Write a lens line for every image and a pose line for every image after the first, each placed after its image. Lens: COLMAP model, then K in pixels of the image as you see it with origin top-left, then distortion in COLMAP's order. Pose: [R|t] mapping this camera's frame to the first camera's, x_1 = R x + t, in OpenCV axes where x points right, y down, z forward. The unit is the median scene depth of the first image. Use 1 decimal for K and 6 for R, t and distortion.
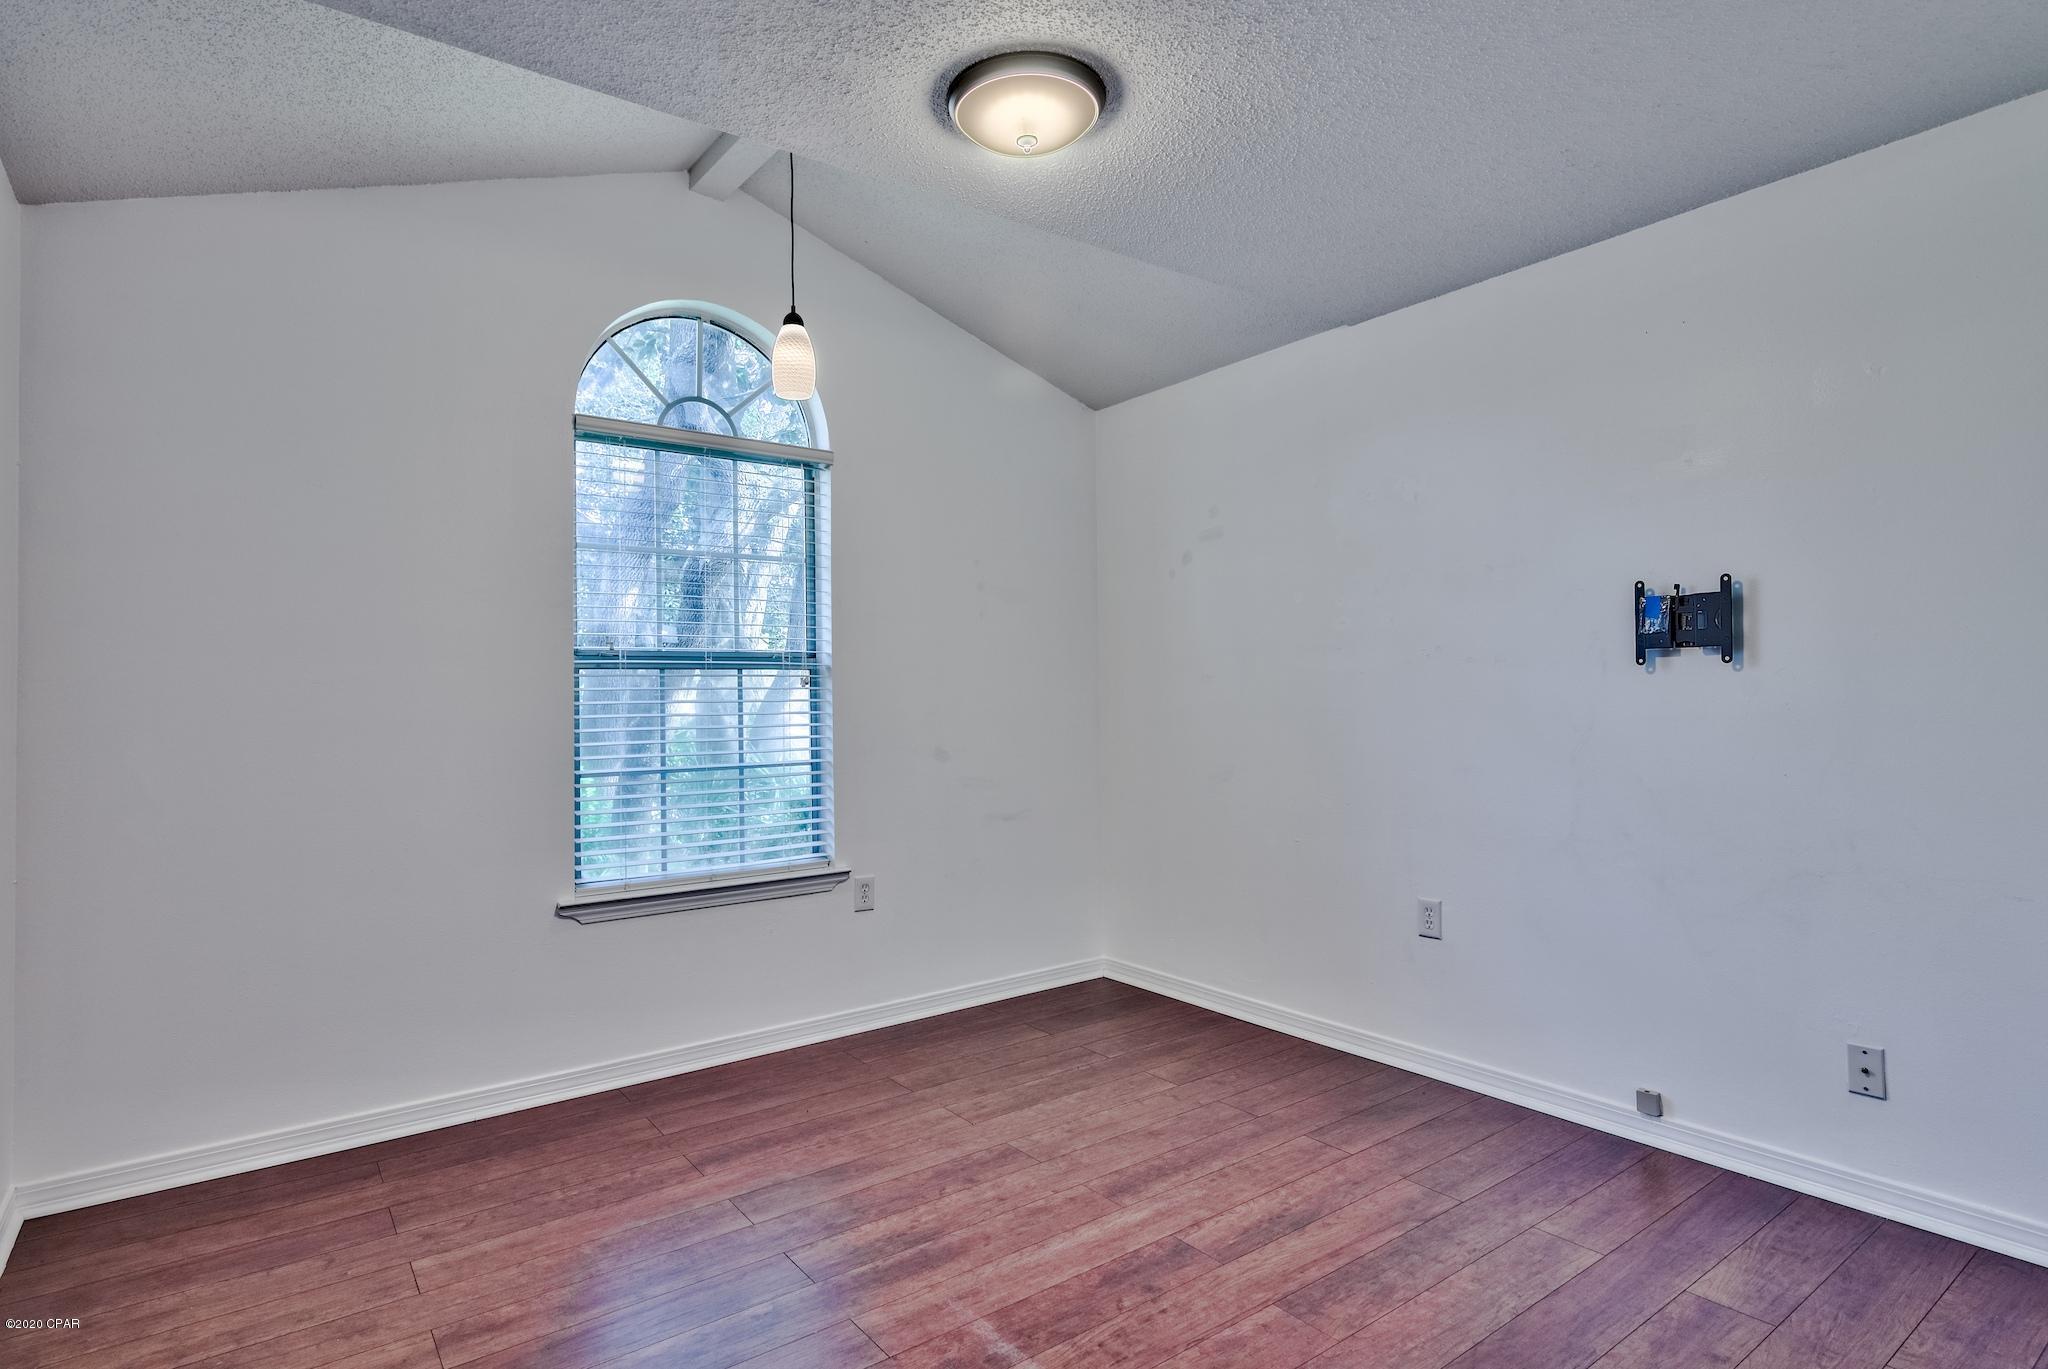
lens RADIAL K [[1030.9, 0, 1031.7], [0, 1030.9, 673.8], [0, 0, 1]] dist [-0.004566, -0.000927]
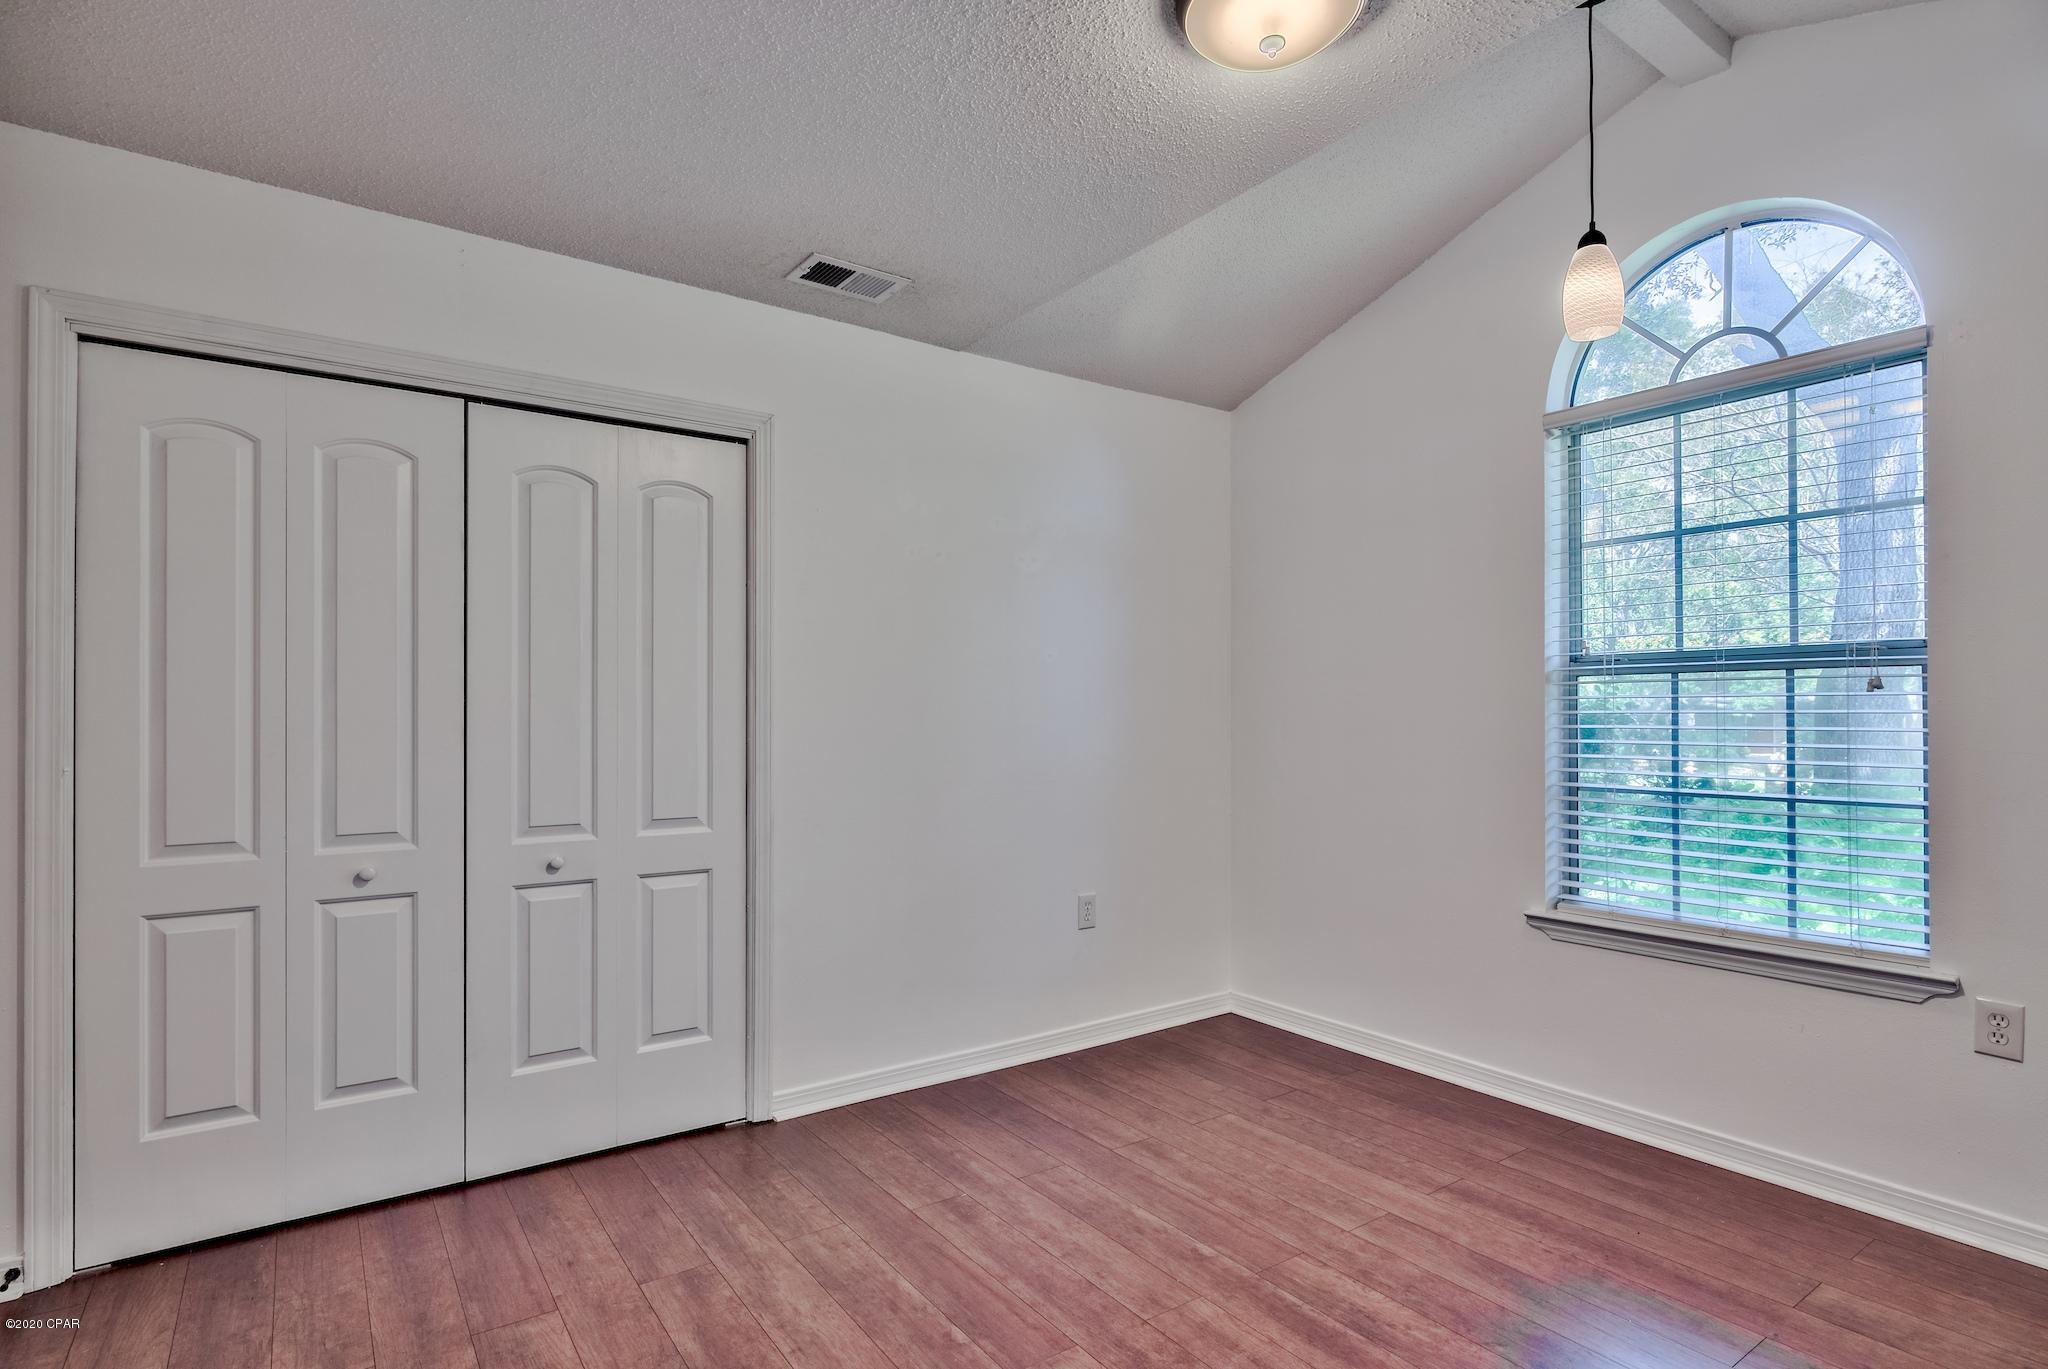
lens RADIAL K [[1030.9, 0, 1020.0], [0, 1030.9, 706.8], [0, 0, 1]] dist [-0.004566, -0.000927]
pose [[-0.020804, 0.008800, -0.999745, 0.644746], [0.023995, 0.999678, 0.008300, 0.004236], [0.999496, -0.023816, -0.021009, 0.619926]]
